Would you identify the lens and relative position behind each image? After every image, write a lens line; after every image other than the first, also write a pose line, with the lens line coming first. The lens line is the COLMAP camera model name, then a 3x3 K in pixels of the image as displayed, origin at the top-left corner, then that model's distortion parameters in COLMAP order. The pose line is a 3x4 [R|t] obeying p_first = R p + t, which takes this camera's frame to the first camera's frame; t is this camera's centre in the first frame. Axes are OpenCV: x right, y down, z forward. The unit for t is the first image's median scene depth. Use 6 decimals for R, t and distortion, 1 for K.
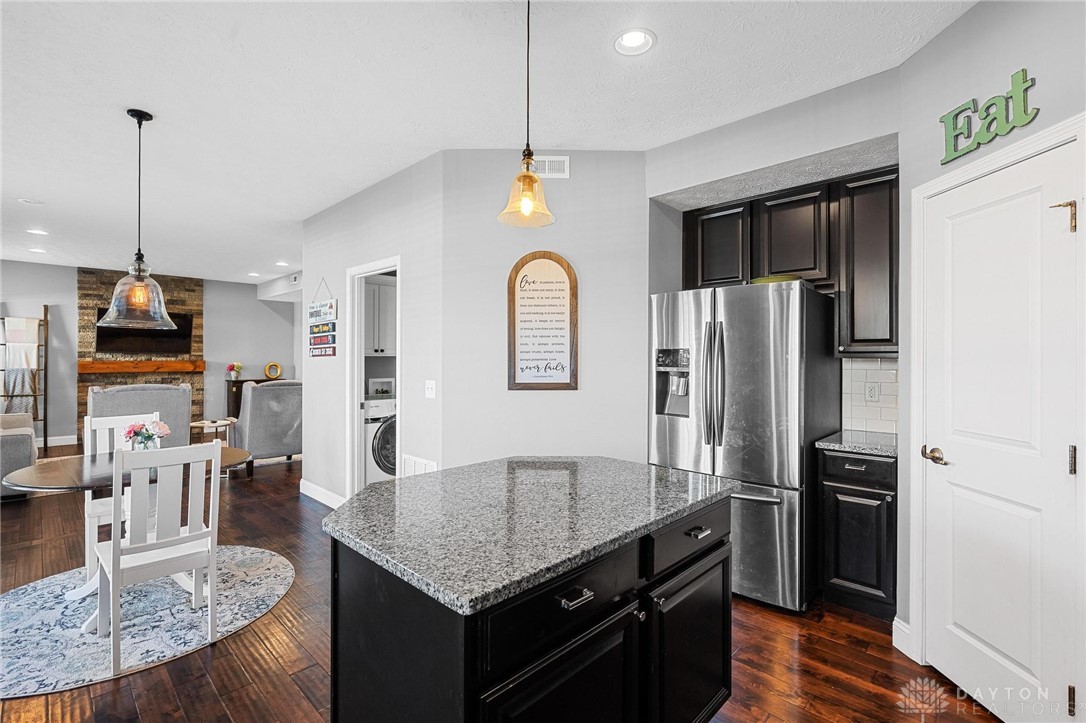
lens RADIAL K [[494.3, 0, 543.0], [0, 494.3, 361.5], [0, 0, 1]] dist [0.000653, 0.000187]
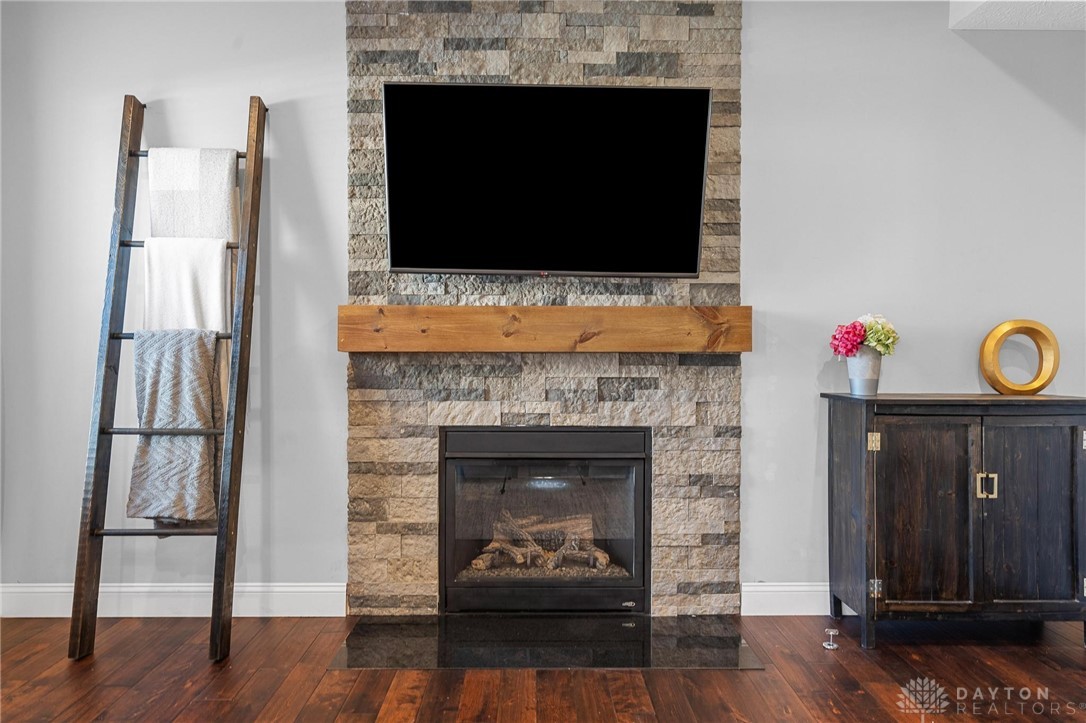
lens RADIAL K [[716.9, 0, 543.0], [0, 716.9, 361.5], [0, 0, 1]] dist [-0.004421, -0.000643]
pose [[0.703979, 0.006598, -0.710190, -0.563566], [-0.005353, 0.999978, 0.003984, 0.024876], [0.710200, 0.000996, 0.703999, 0.765343]]
